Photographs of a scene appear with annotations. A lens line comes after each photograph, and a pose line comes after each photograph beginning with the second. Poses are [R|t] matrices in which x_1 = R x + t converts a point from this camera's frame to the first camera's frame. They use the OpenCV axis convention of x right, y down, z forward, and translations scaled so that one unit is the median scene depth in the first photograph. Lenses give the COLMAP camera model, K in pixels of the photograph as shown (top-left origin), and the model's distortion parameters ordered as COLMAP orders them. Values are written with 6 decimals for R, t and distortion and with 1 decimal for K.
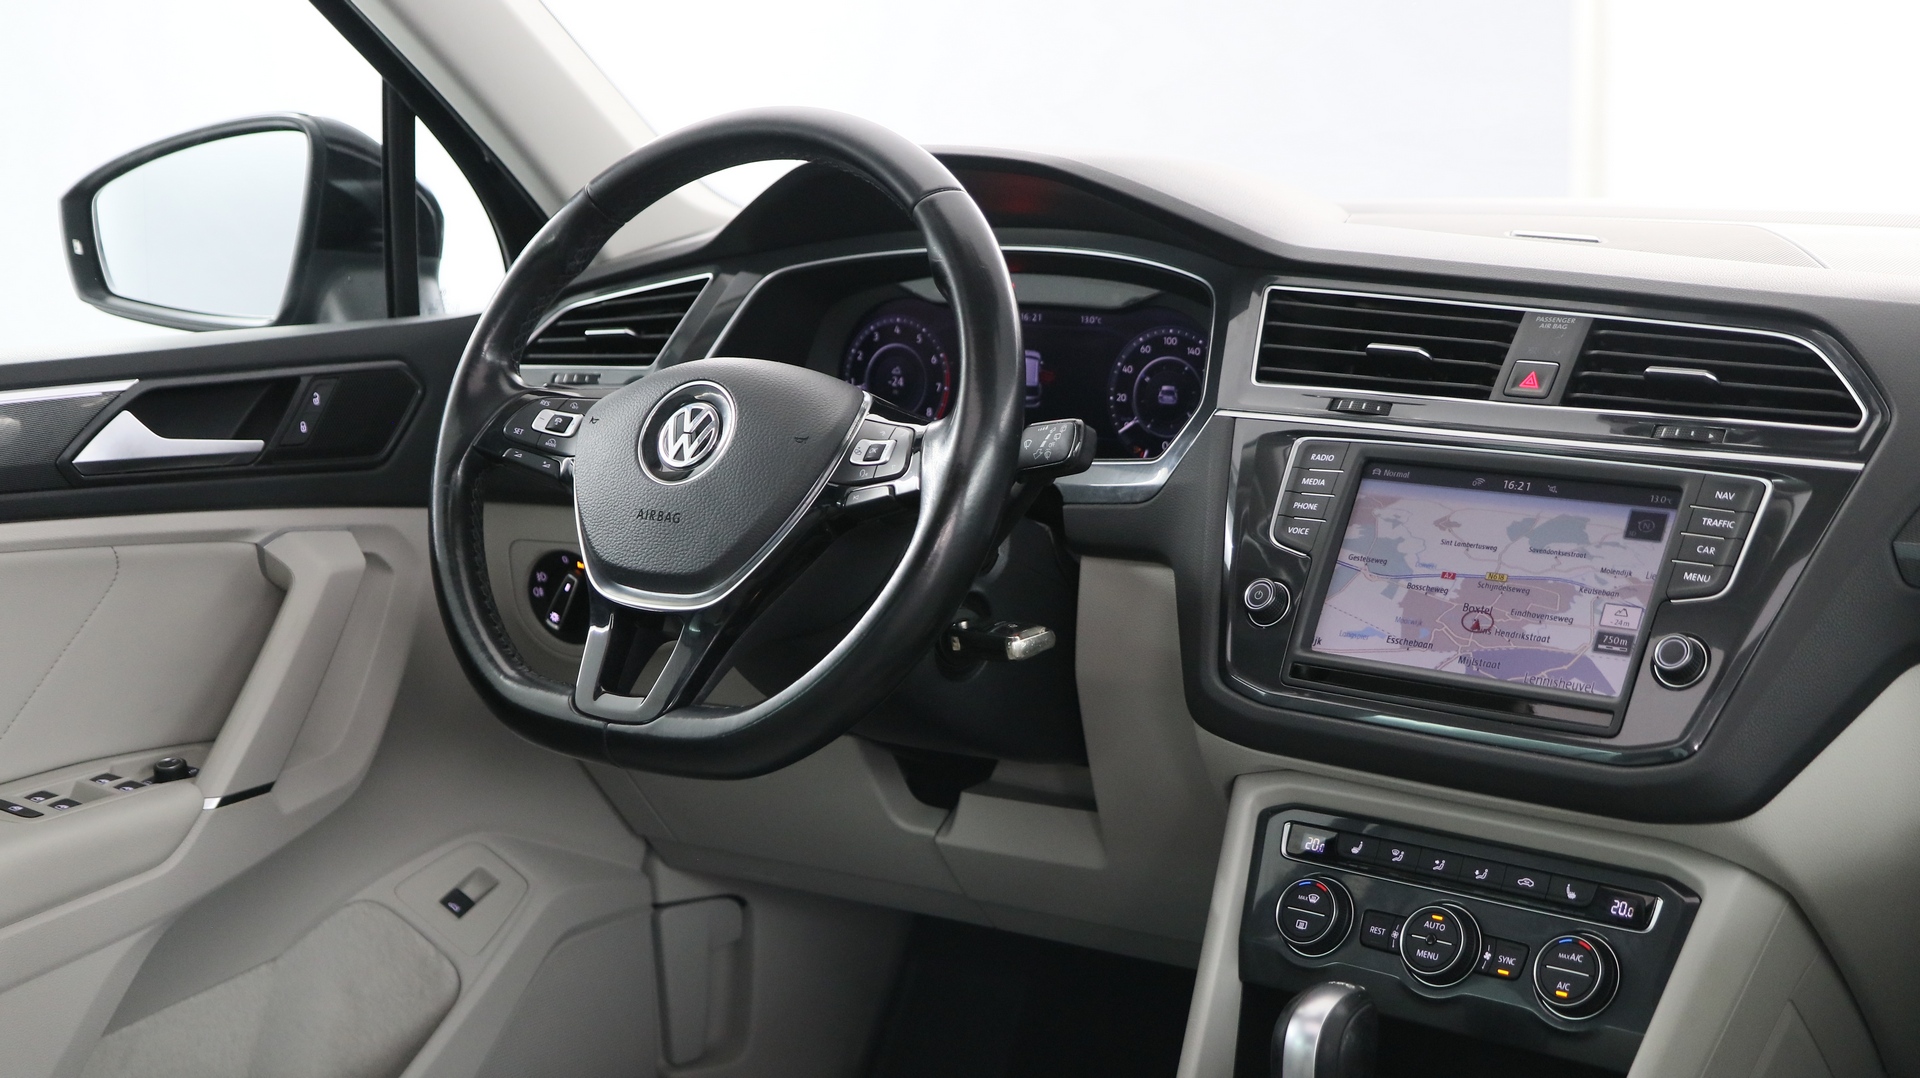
lens RADIAL K [[2661.4, 0, 963.1], [0, 2661.4, 556.7], [0, 0, 1]] dist [0.011545, 0.009206]
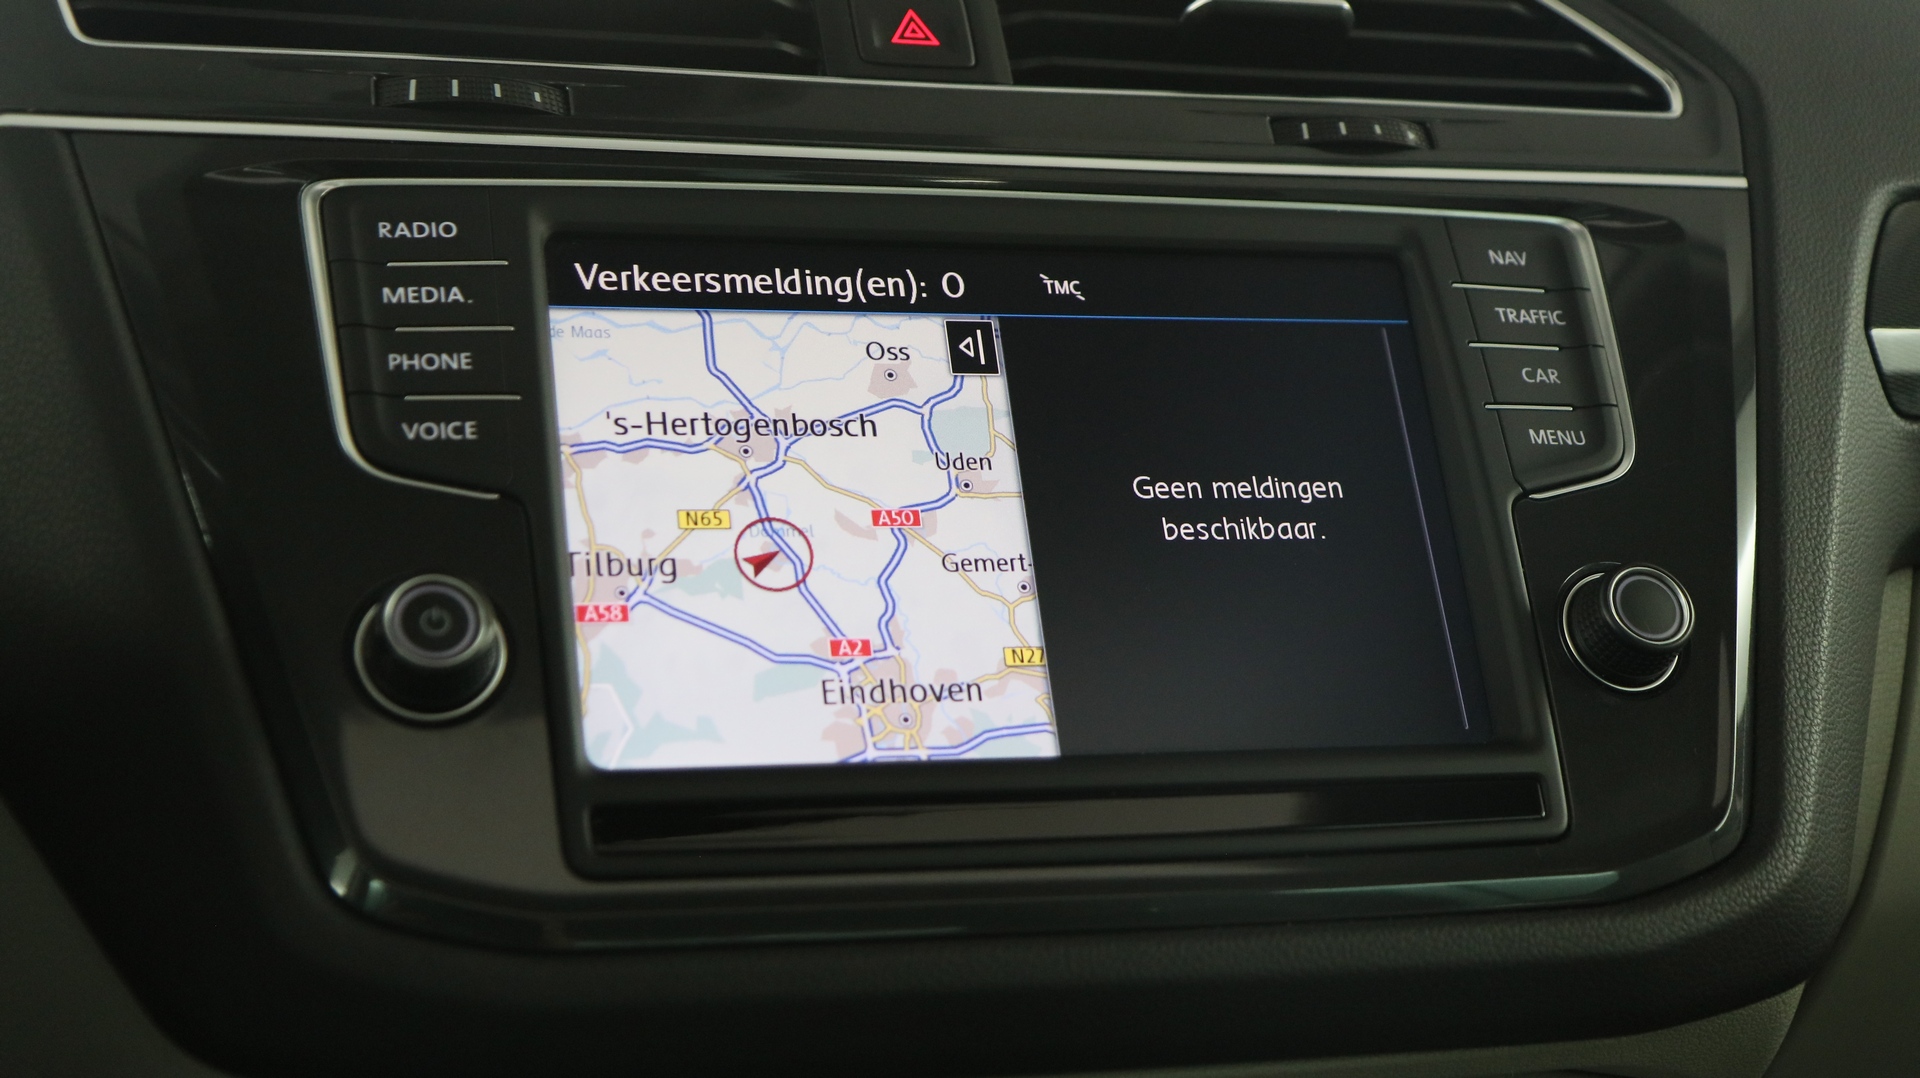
lens RADIAL K [[2673.6, 0, 963.8], [0, 2673.6, 523.5], [0, 0, 1]] dist [-0.001035, -0.029558]
pose [[0.561270, -0.057223, 0.825652, -0.119542], [0.117395, 0.993025, -0.010981, 0.013647], [-0.819265, 0.103091, 0.564072, 0.766270]]
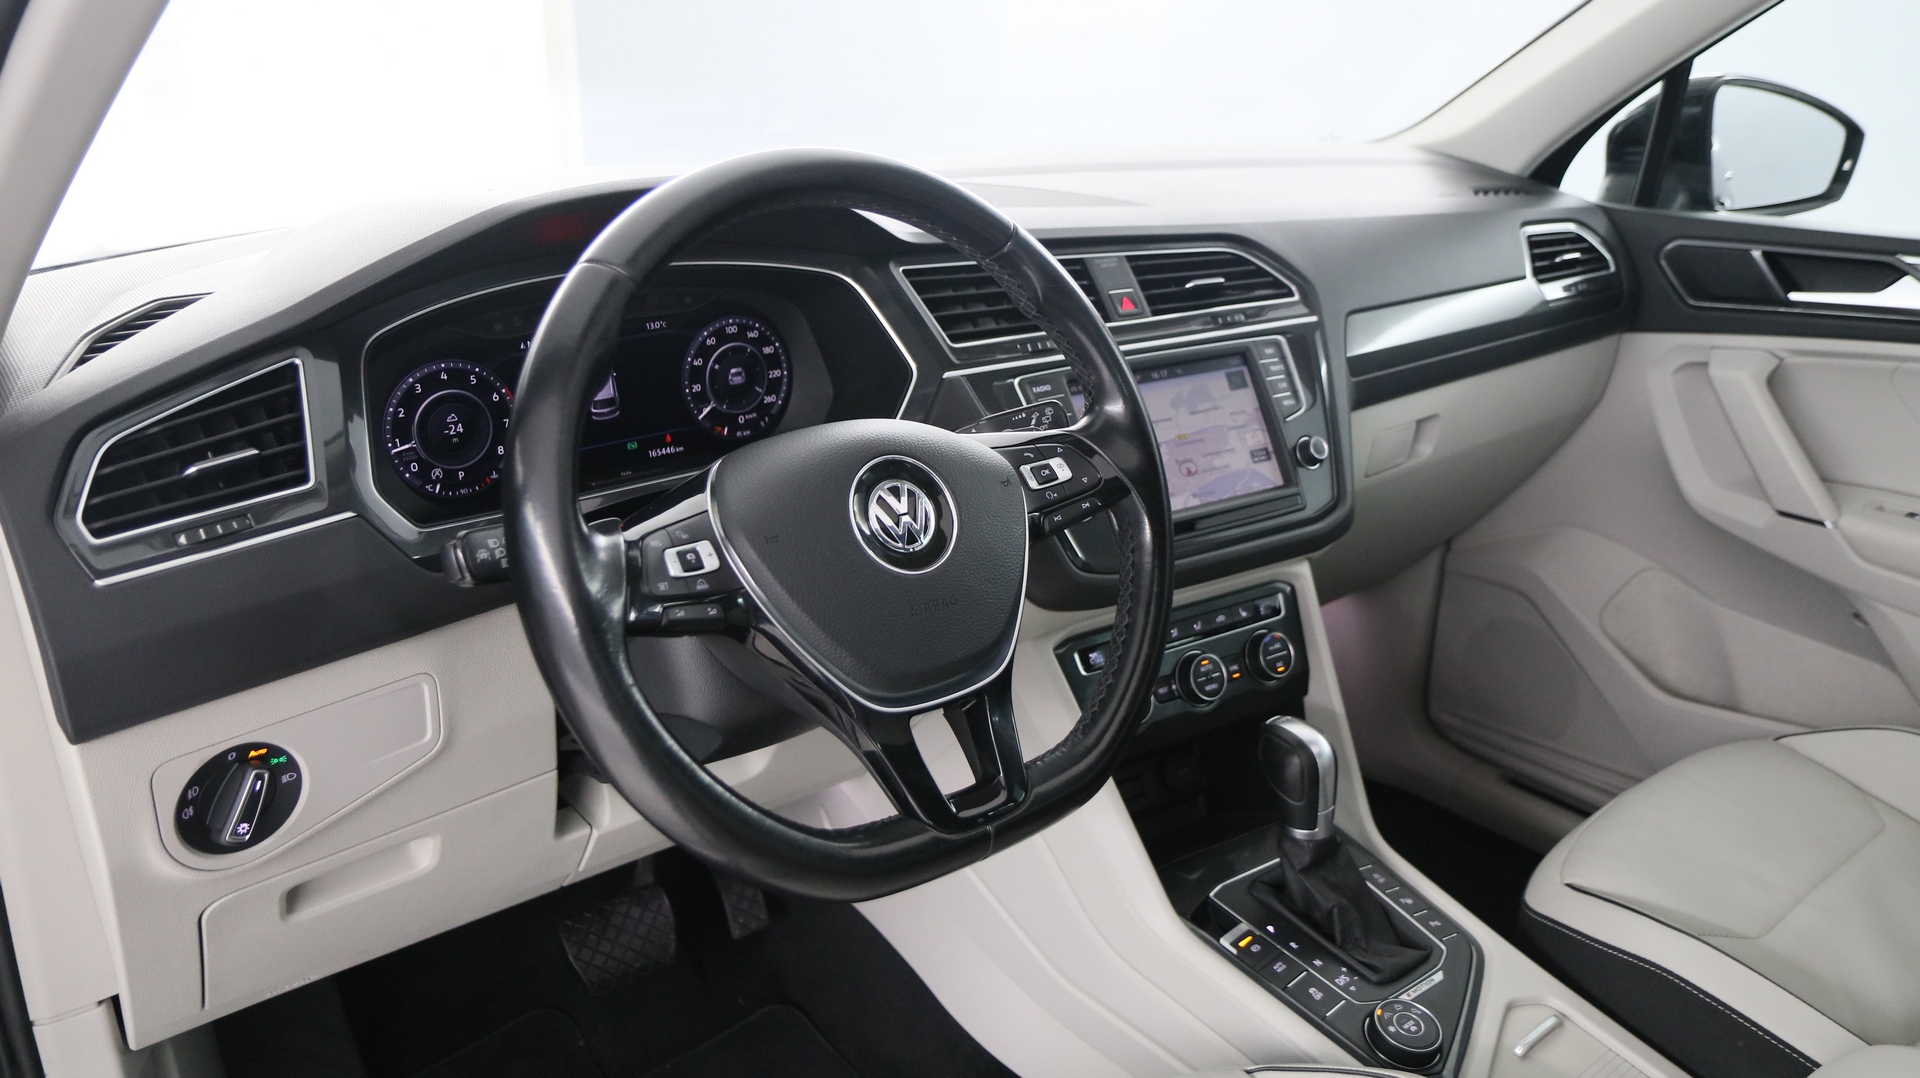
lens RADIAL K [[1451.2, 0, 957.4], [0, 1451.2, 547.8], [0, 0, 1]] dist [-0.026649, 0.012235]
pose [[0.285603, -0.321400, 0.902847, -0.571019], [0.164843, 0.944521, 0.284089, -0.179446], [-0.944064, 0.067692, 0.322739, 0.831844]]
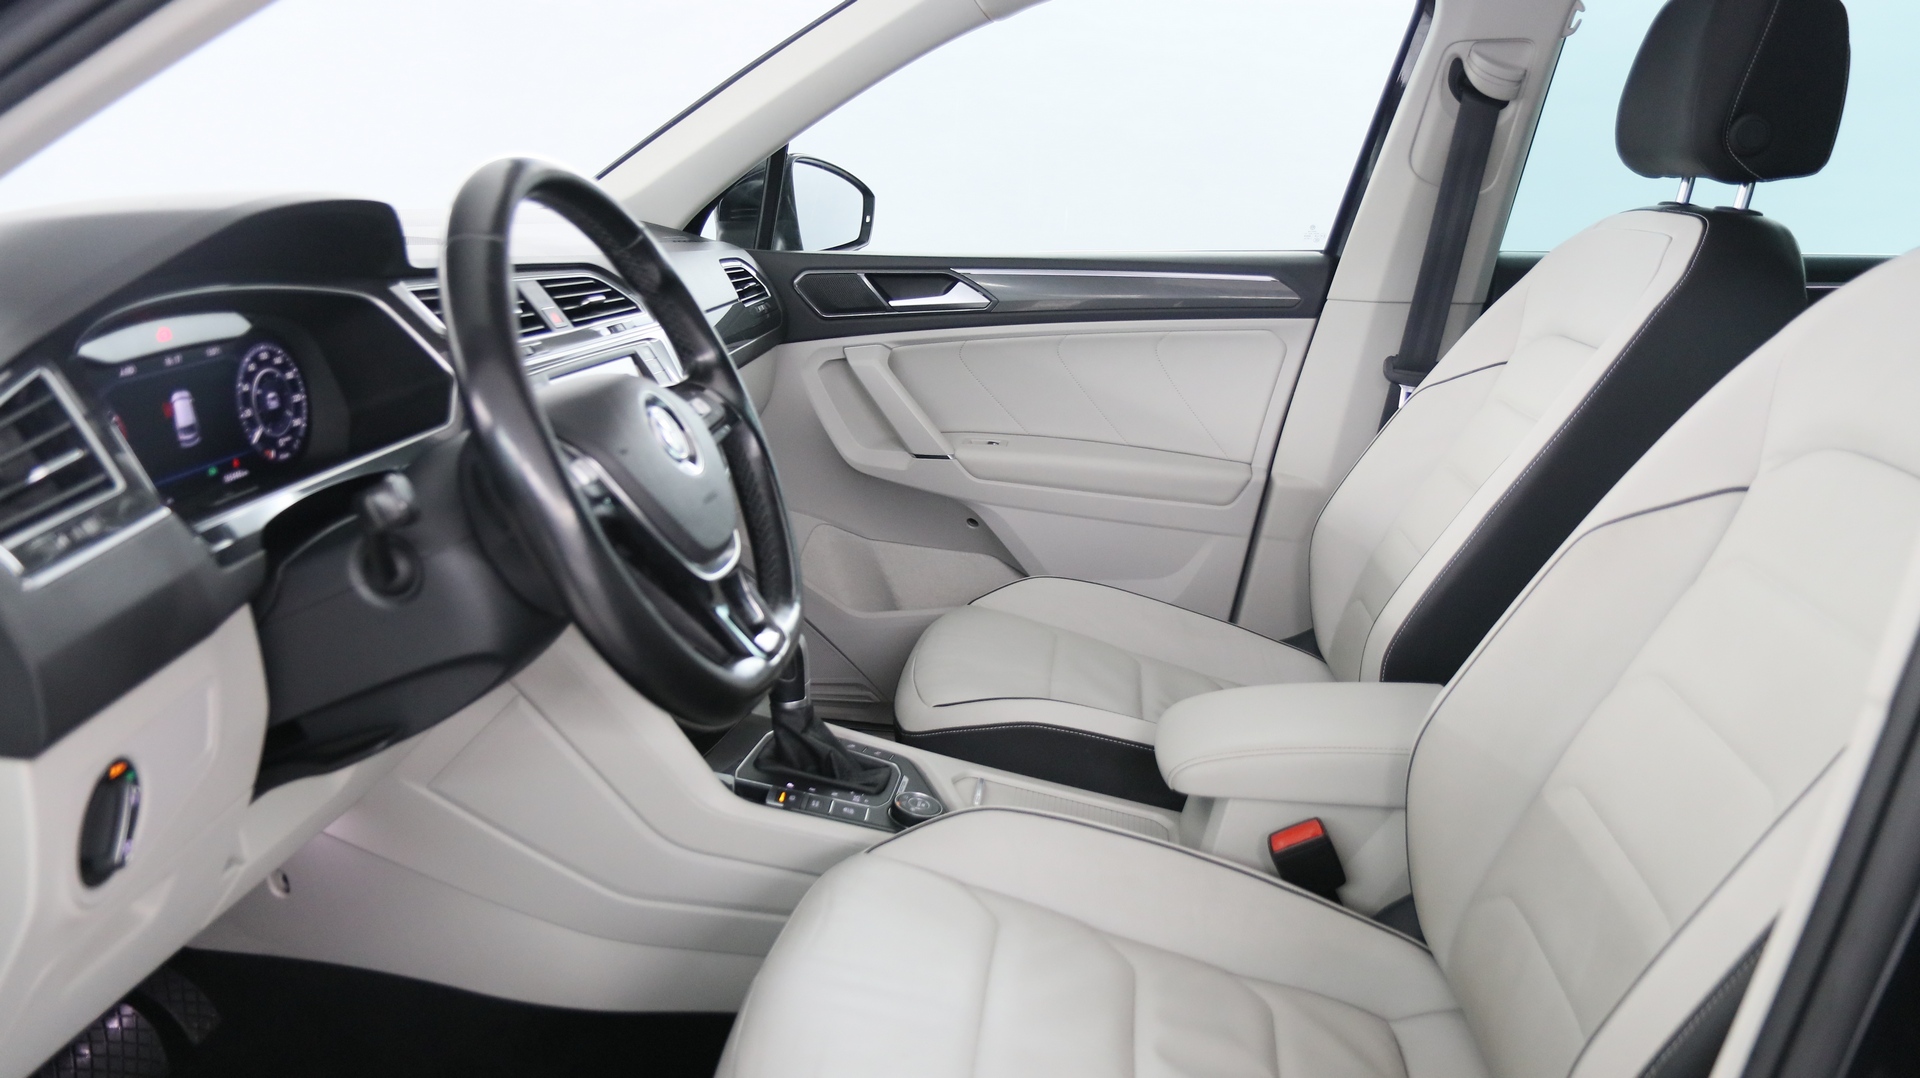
lens RADIAL K [[1451.2, 0, 957.4], [0, 1451.2, 547.8], [0, 0, 1]] dist [-0.026649, 0.012235]
pose [[-0.468148, -0.228478, 0.853601, -0.742905], [0.140303, 0.934522, 0.327085, -0.196258], [-0.872440, 0.272887, -0.405439, 1.184256]]
